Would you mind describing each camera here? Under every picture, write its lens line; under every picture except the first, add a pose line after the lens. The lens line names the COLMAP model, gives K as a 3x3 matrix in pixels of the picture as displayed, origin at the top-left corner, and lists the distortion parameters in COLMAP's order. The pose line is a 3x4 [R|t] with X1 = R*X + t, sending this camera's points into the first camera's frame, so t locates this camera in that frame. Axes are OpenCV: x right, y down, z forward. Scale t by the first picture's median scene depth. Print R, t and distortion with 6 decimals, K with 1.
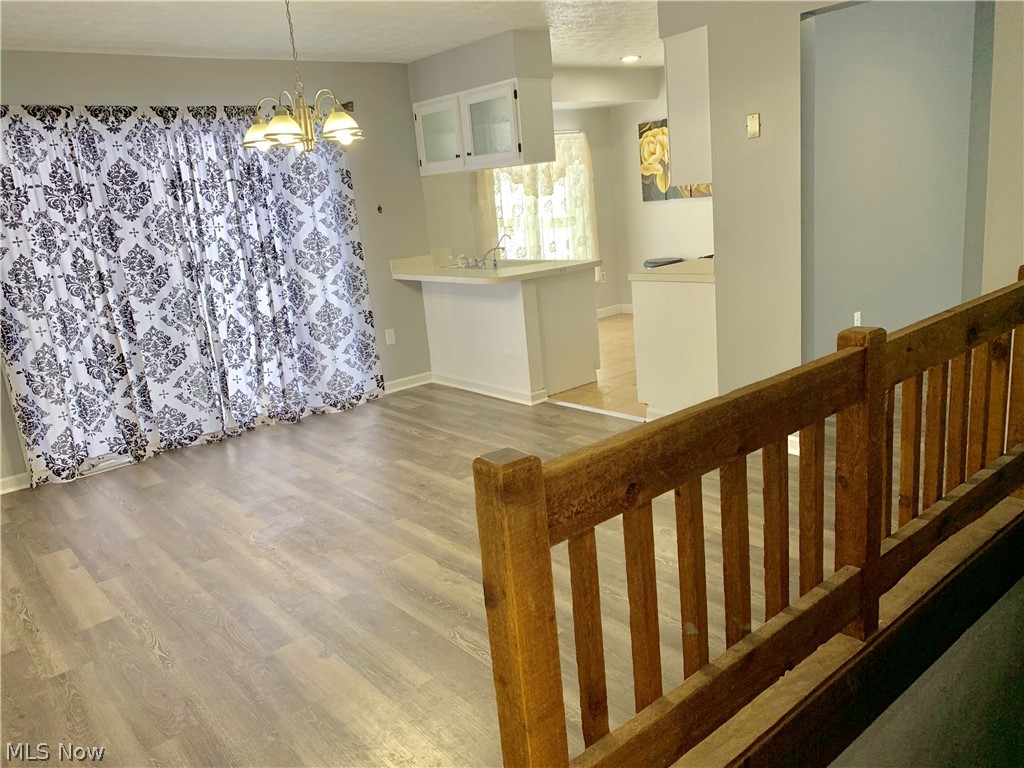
lens RADIAL K [[744.4, 0, 512.0], [0, 744.4, 384.0], [0, 0, 1]] dist [0.100967, -0.253318]
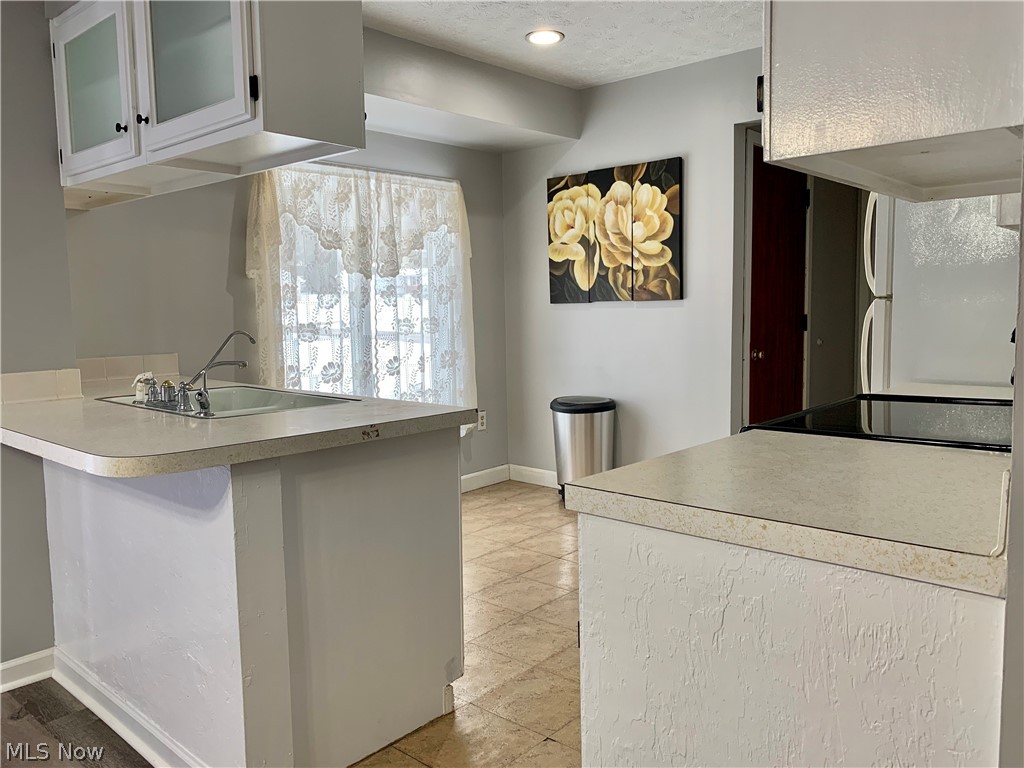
lens RADIAL K [[777.2, 0, 512.0], [0, 777.2, 384.0], [0, 0, 1]] dist [0.111438, -0.162676]
pose [[0.985780, 0.059451, 0.157171, 0.071864], [-0.034342, 0.986859, -0.157894, -0.115193], [-0.164493, 0.150252, 0.974867, 0.589887]]
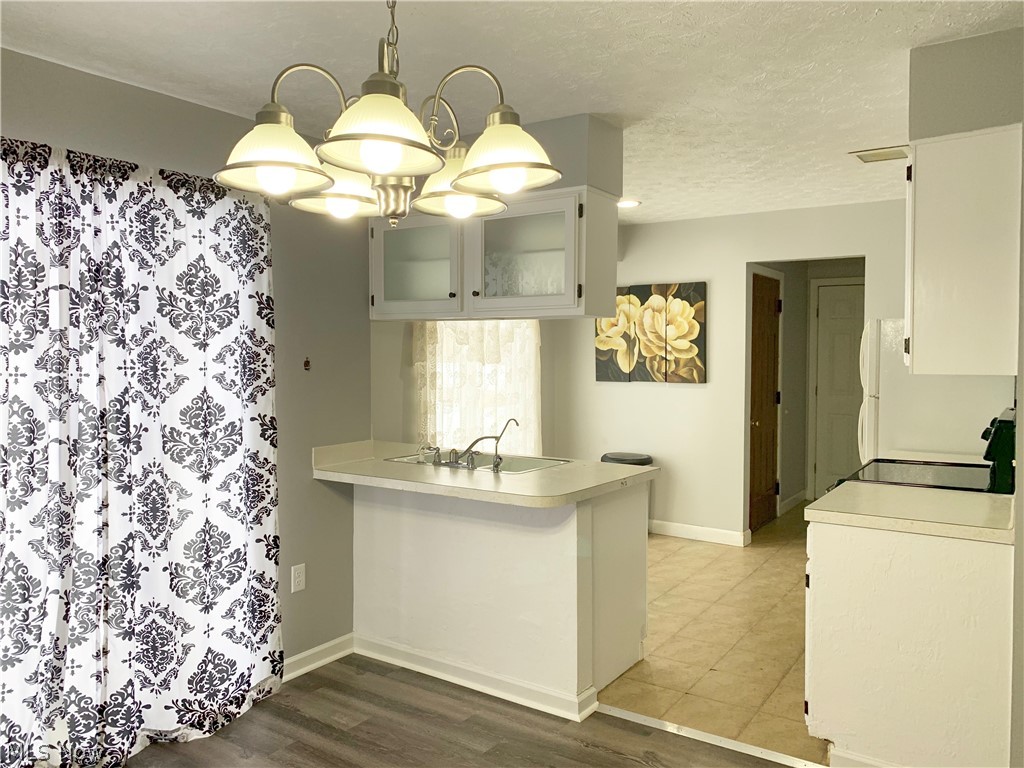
lens RADIAL K [[767.2, 0, 512.0], [0, 767.2, 384.0], [0, 0, 1]] dist [0.003467, -0.008490]
pose [[0.957339, 0.079424, 0.277837, -0.198753], [-0.016532, 0.974964, -0.221746, -0.088129], [-0.288493, 0.207693, 0.934685, 0.398287]]
